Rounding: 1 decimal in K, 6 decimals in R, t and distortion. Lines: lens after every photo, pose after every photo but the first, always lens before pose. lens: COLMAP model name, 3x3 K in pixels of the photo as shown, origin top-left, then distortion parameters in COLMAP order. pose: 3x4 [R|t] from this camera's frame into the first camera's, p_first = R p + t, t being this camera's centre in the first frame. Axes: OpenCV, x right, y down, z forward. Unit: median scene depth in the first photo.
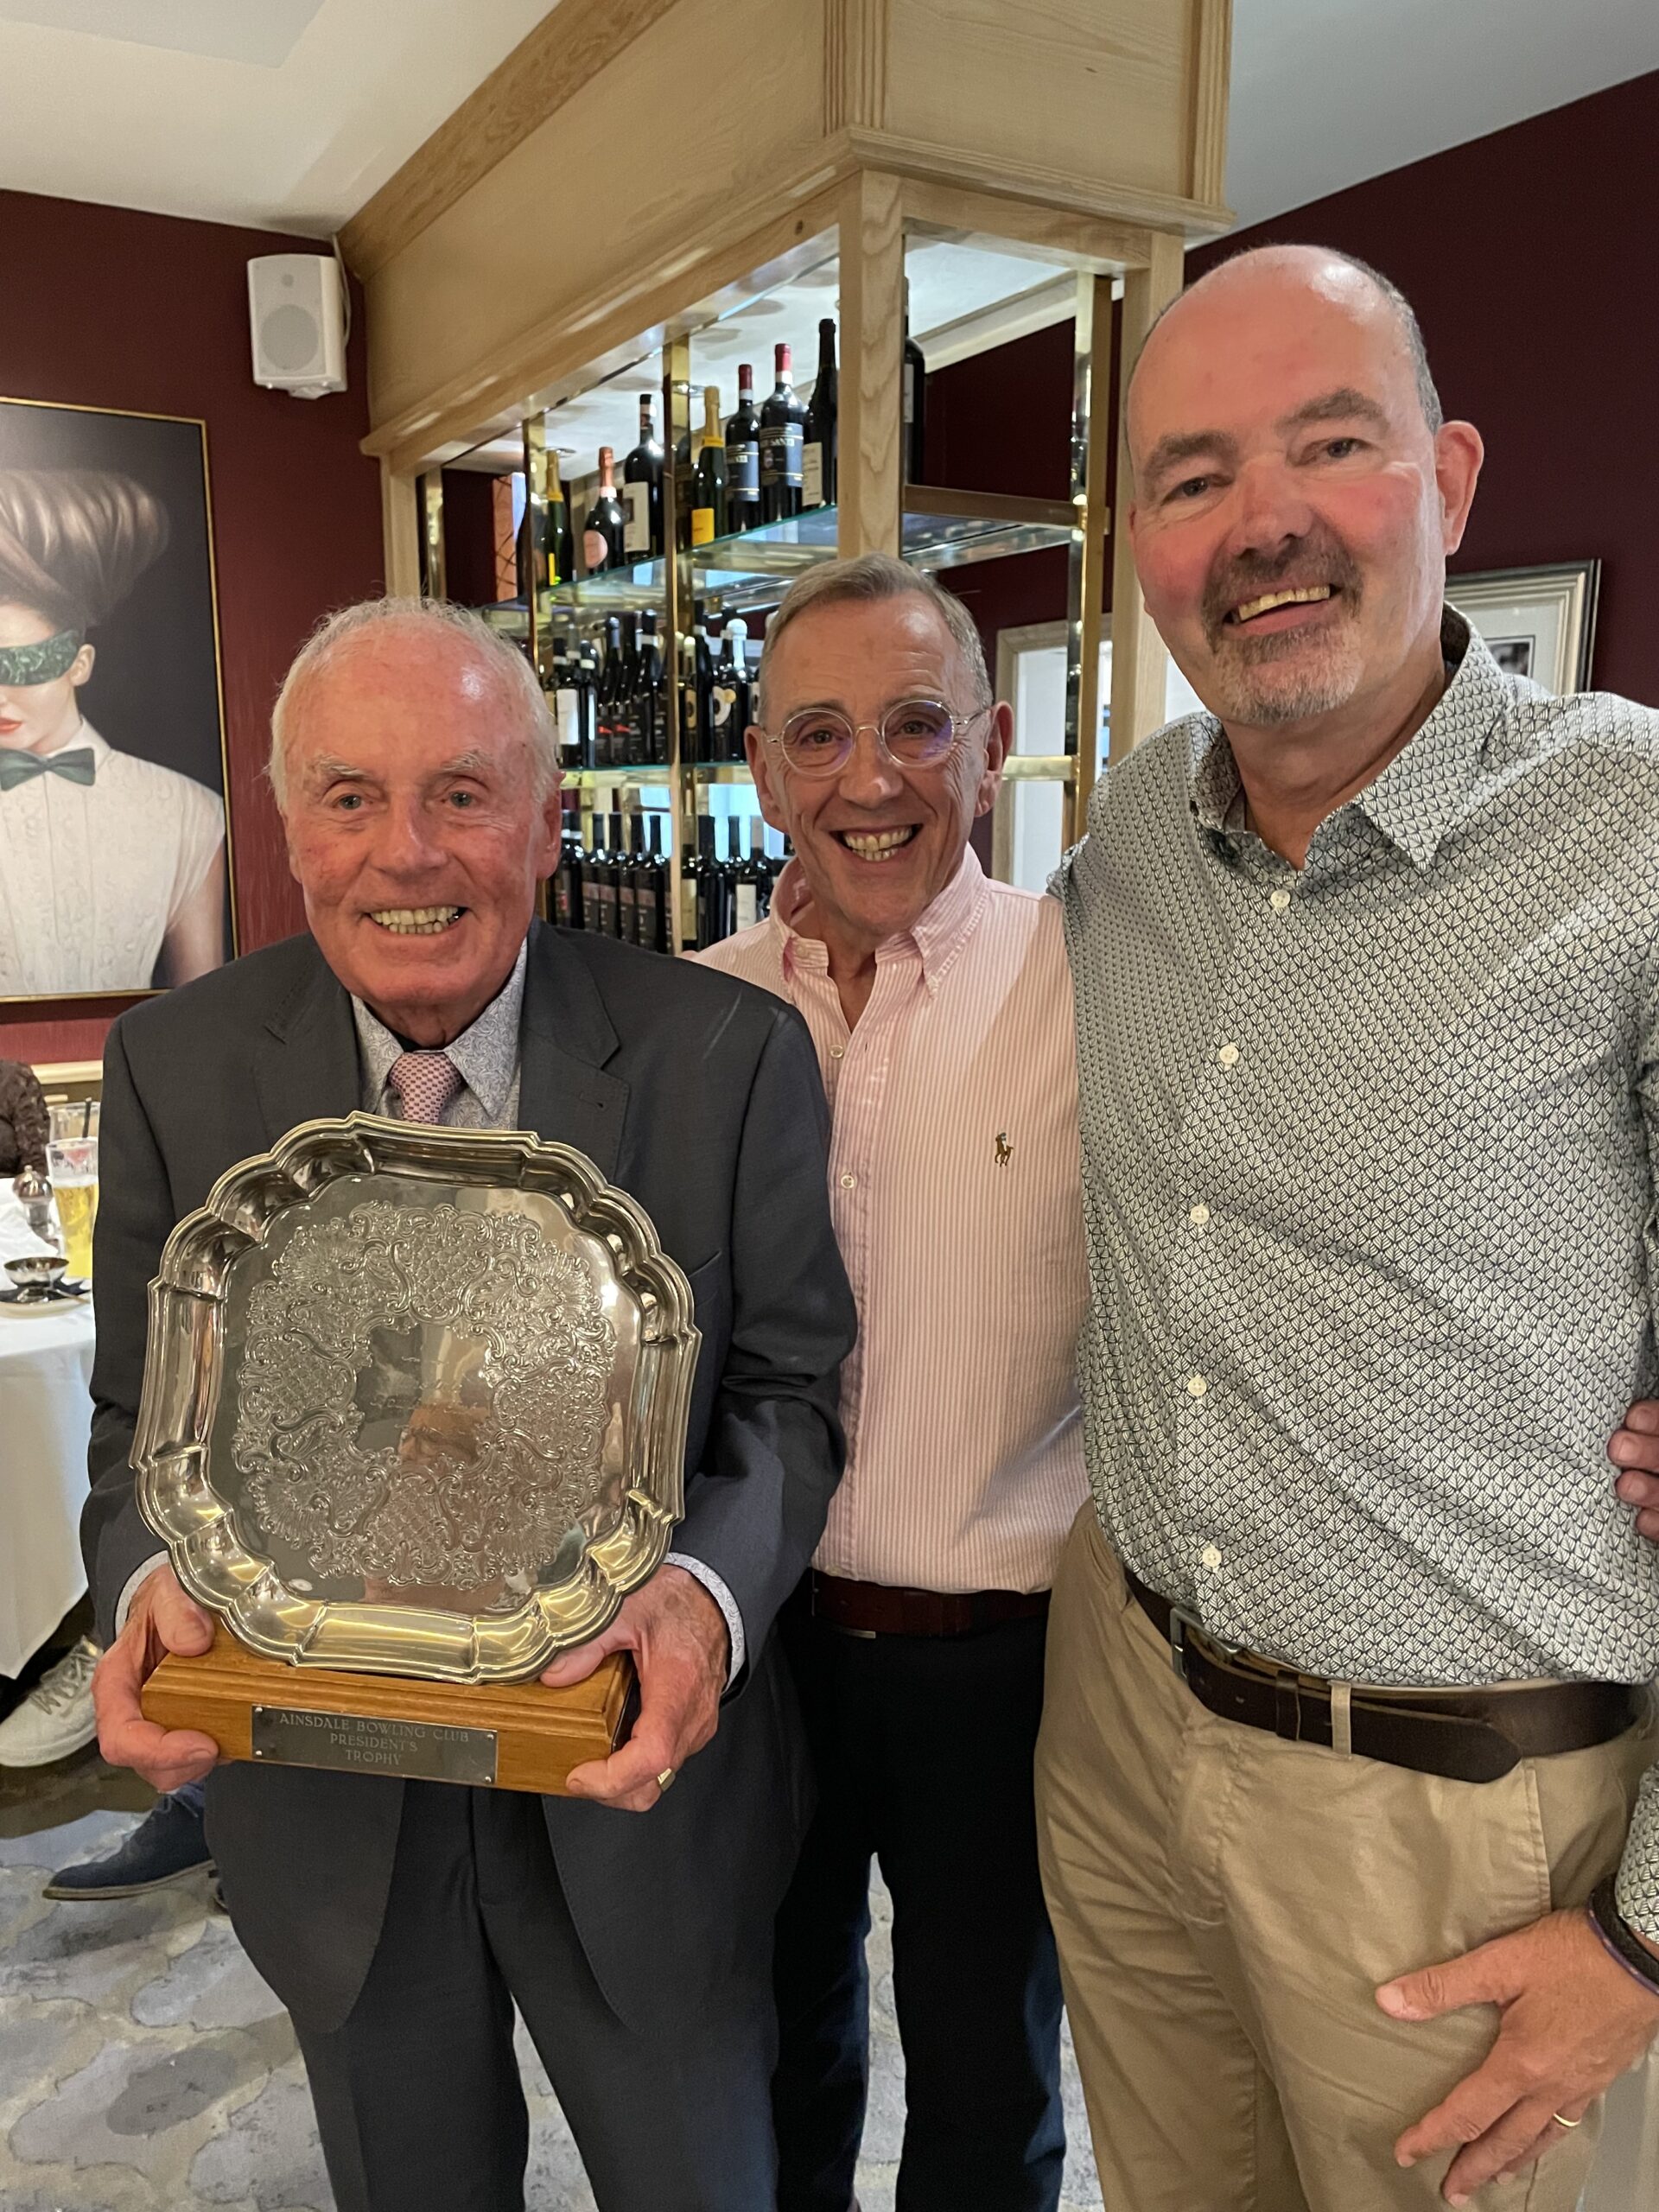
lens RADIAL K [[1673.3, 0, 827.4], [0, 1673.3, 1088.6], [0, 0, 1]] dist [0.083370, -0.118643]
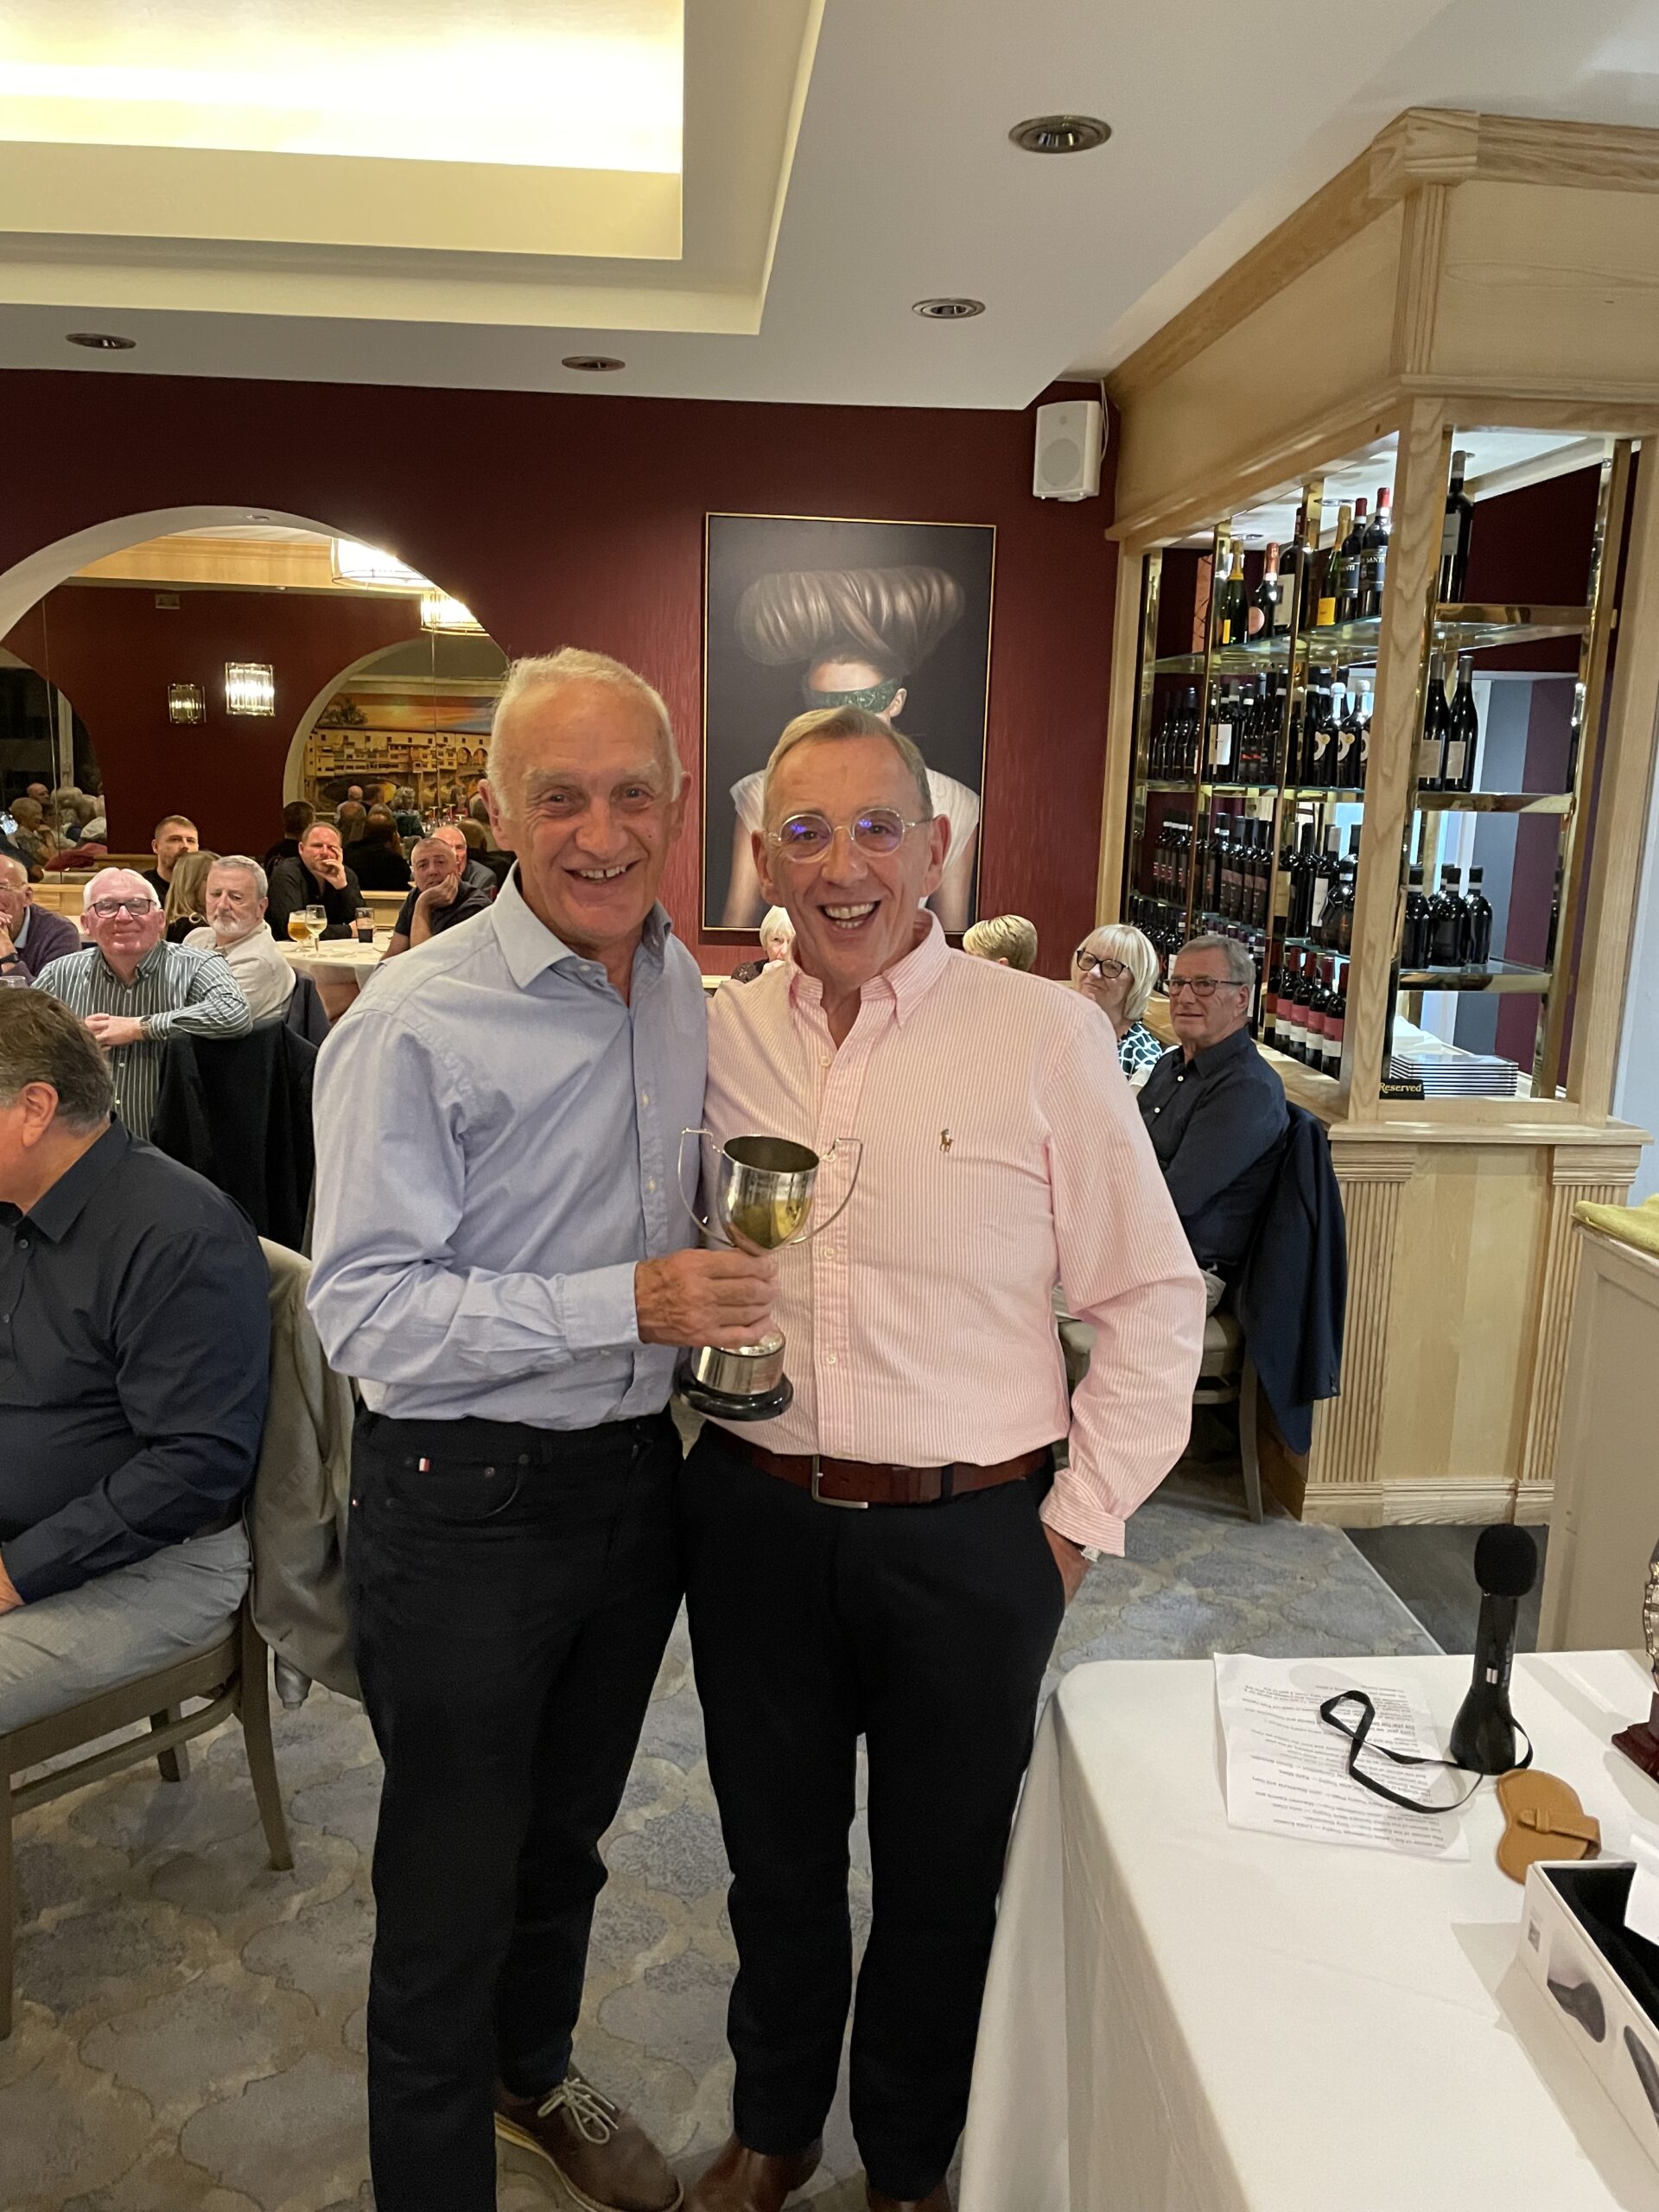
lens RADIAL K [[1663.2, 0, 838.4], [0, 1663.2, 1091.4], [0, 0, 1]] dist [0.096006, -0.126278]
pose [[0.903246, 0.106143, -0.415790, 0.164993], [-0.097362, 0.994348, 0.042331, 0.028086], [0.417933, 0.002247, 0.908475, -0.364025]]
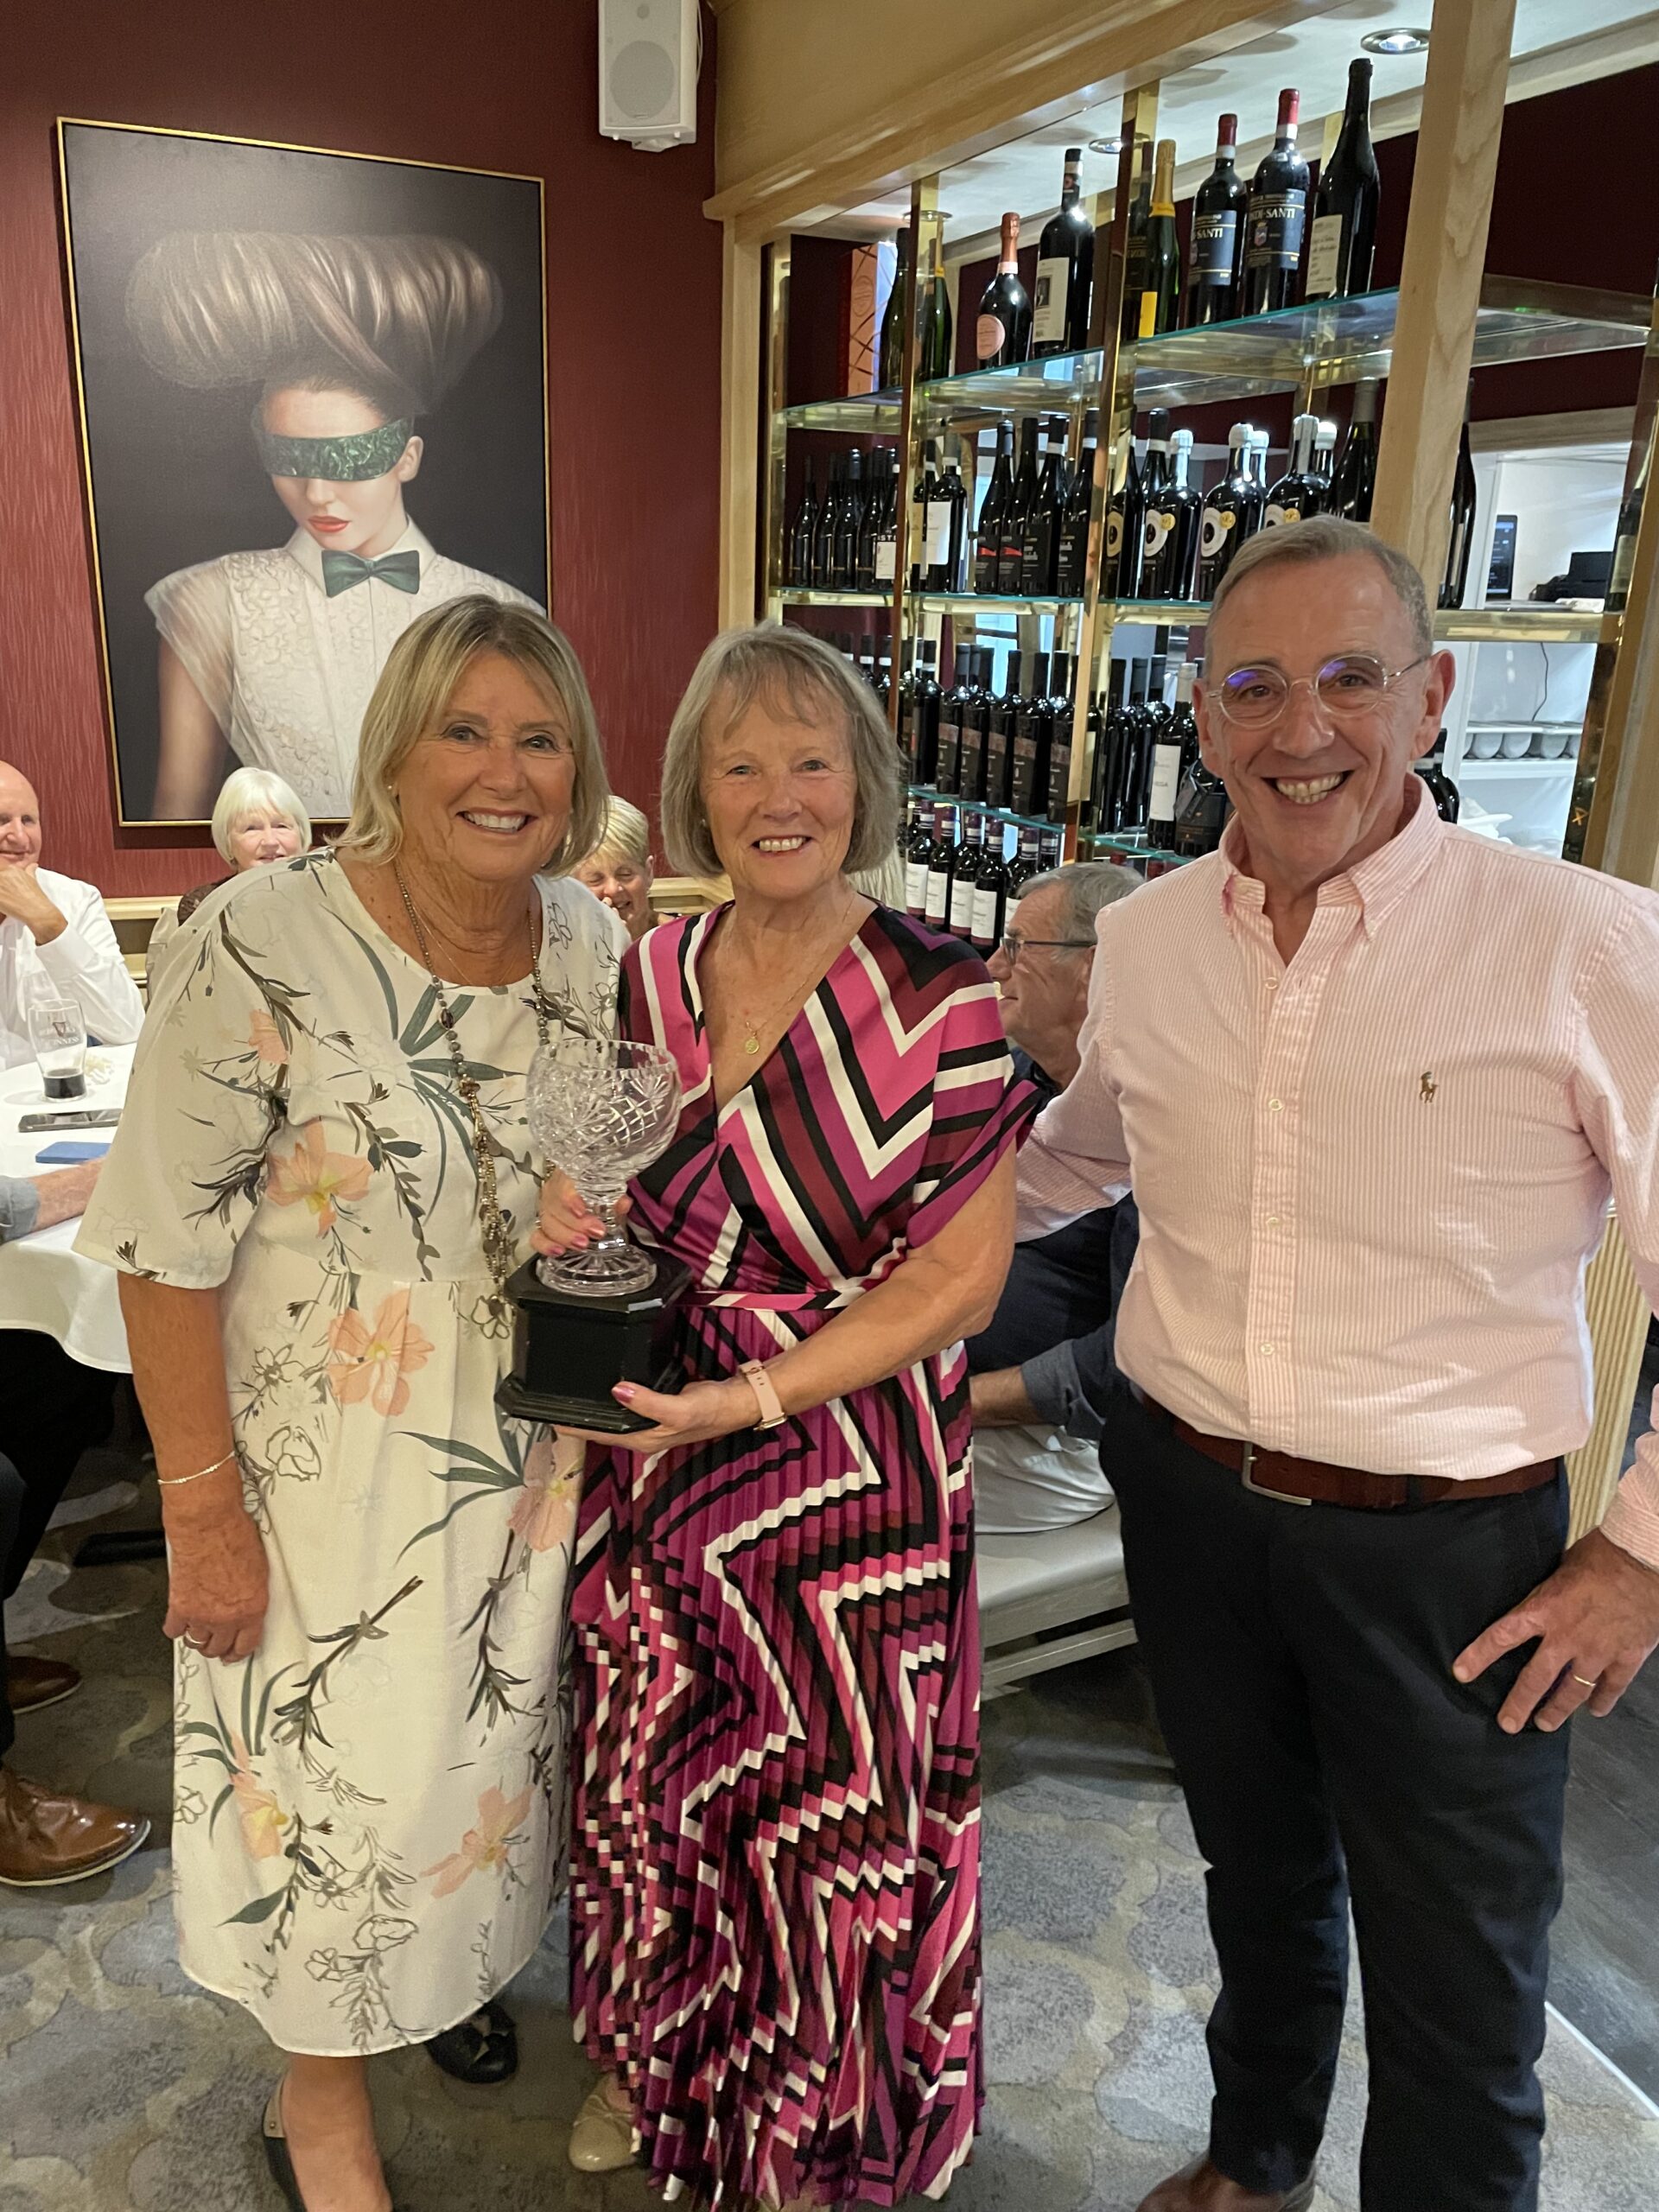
lens RADIAL K [[1667.1, 0, 813.8], [0, 1667.1, 1099.4], [0, 0, 1]] dist [0.089883, -0.120208]
pose [[0.992707, 0.063005, -0.102777, -0.119287], [-0.049373, 0.990262, 0.130170, -0.039164], [0.109977, -0.124146, 0.986150, 0.079271]]
